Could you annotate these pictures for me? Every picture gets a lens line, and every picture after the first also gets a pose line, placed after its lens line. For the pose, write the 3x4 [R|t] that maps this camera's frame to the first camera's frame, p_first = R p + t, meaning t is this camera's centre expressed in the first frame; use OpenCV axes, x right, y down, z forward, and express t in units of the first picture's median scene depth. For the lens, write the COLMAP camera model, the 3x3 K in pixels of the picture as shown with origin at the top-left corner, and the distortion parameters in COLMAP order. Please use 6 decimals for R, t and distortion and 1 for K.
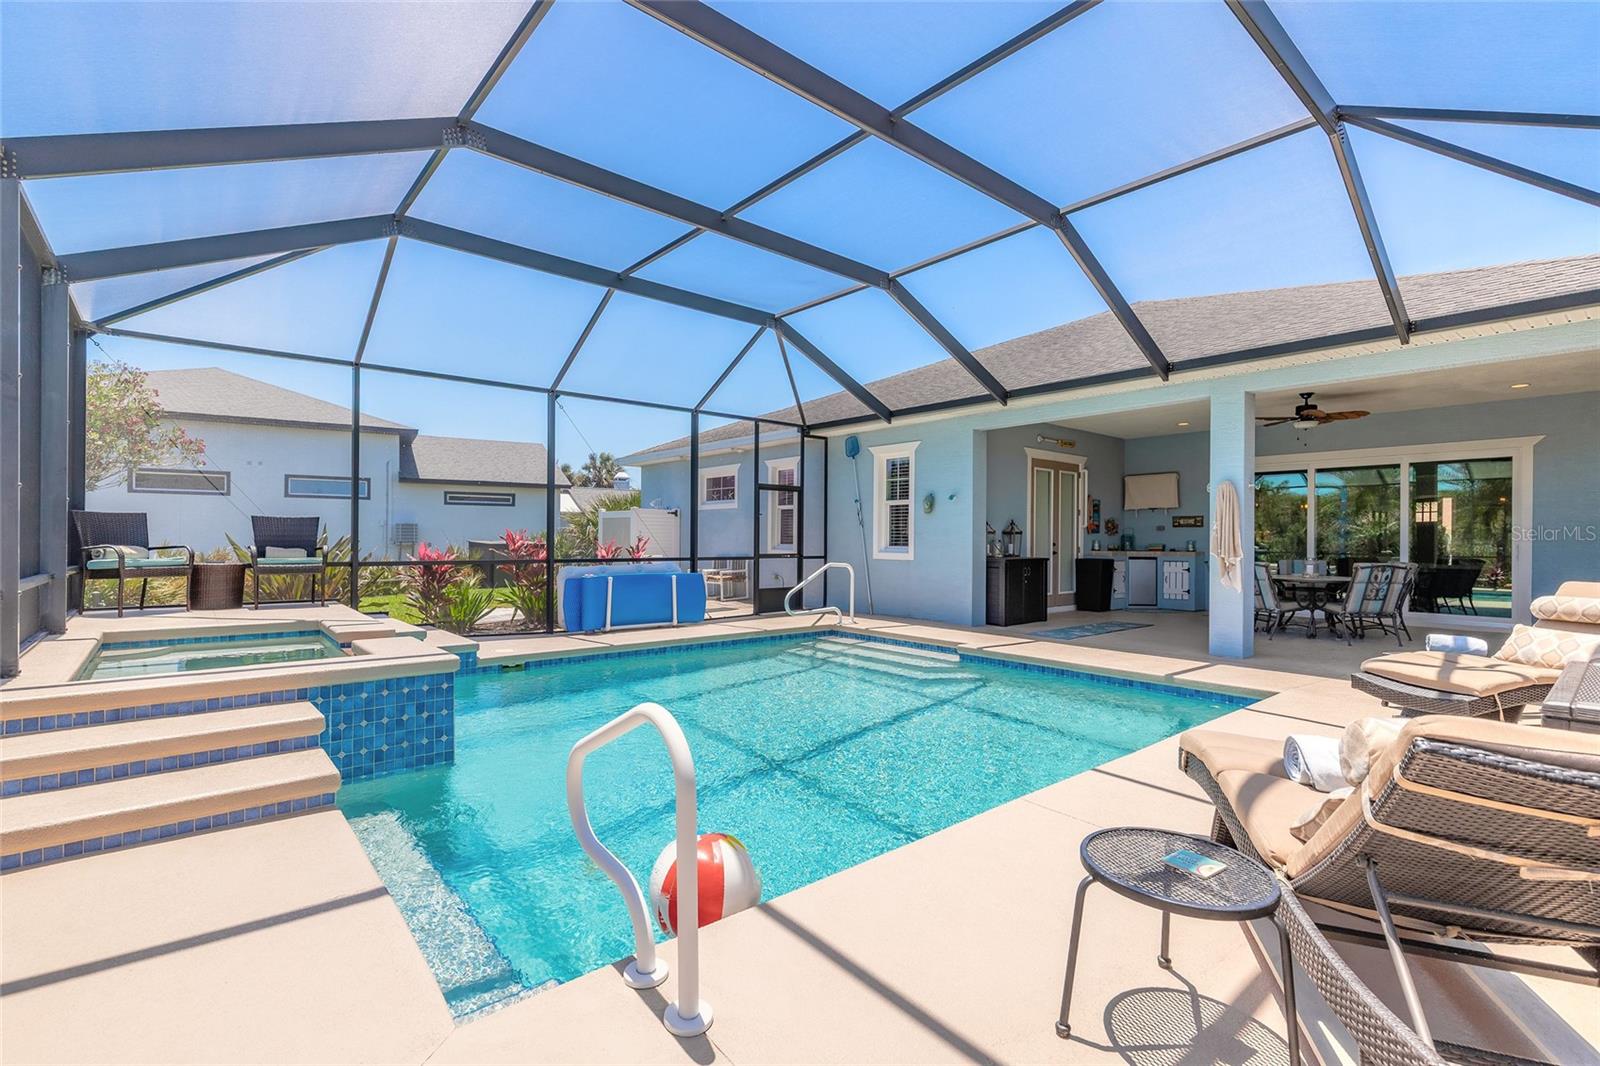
lens RADIAL K [[720.1, 0, 798.1], [0, 720.1, 539.2], [0, 0, 1]] dist [0.002138, 0.000106]
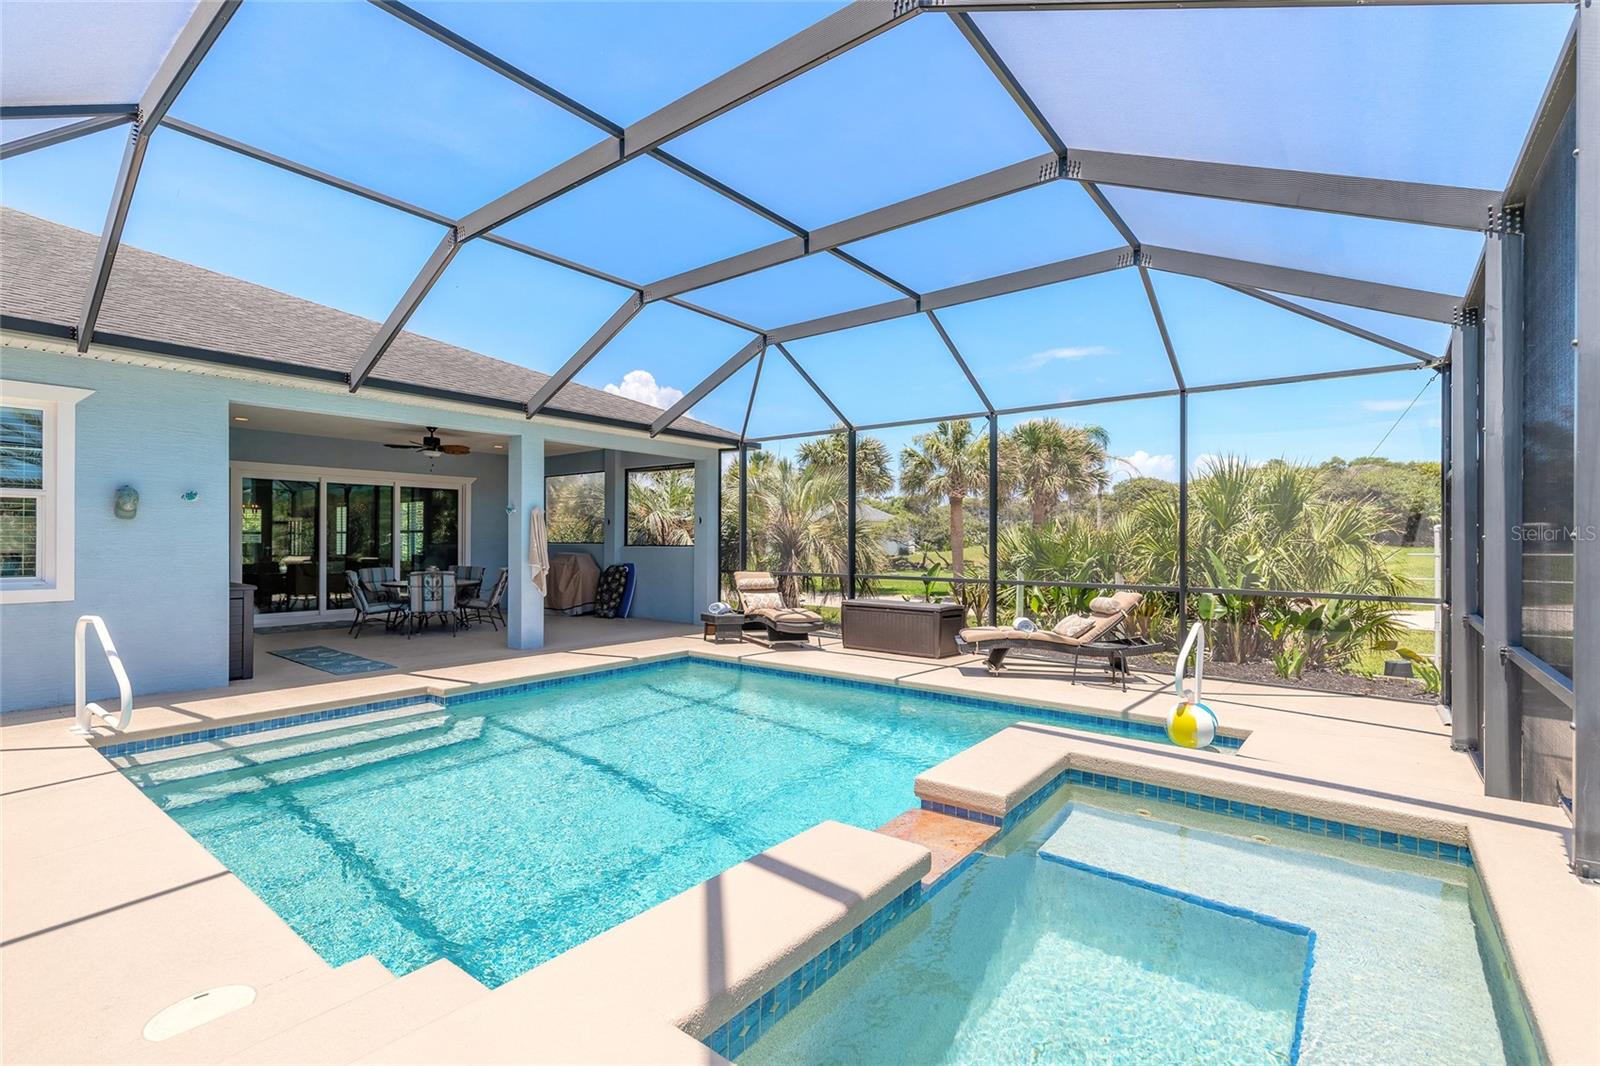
lens RADIAL K [[720.1, 0, 809.7], [0, 720.1, 539.7], [0, 0, 1]] dist [0.002138, 0.000106]
pose [[-0.197405, -0.000752, 0.980322, -0.566096], [0.002755, 0.999995, 0.001322, -0.019990], [-0.980318, 0.002962, -0.197402, 0.629115]]
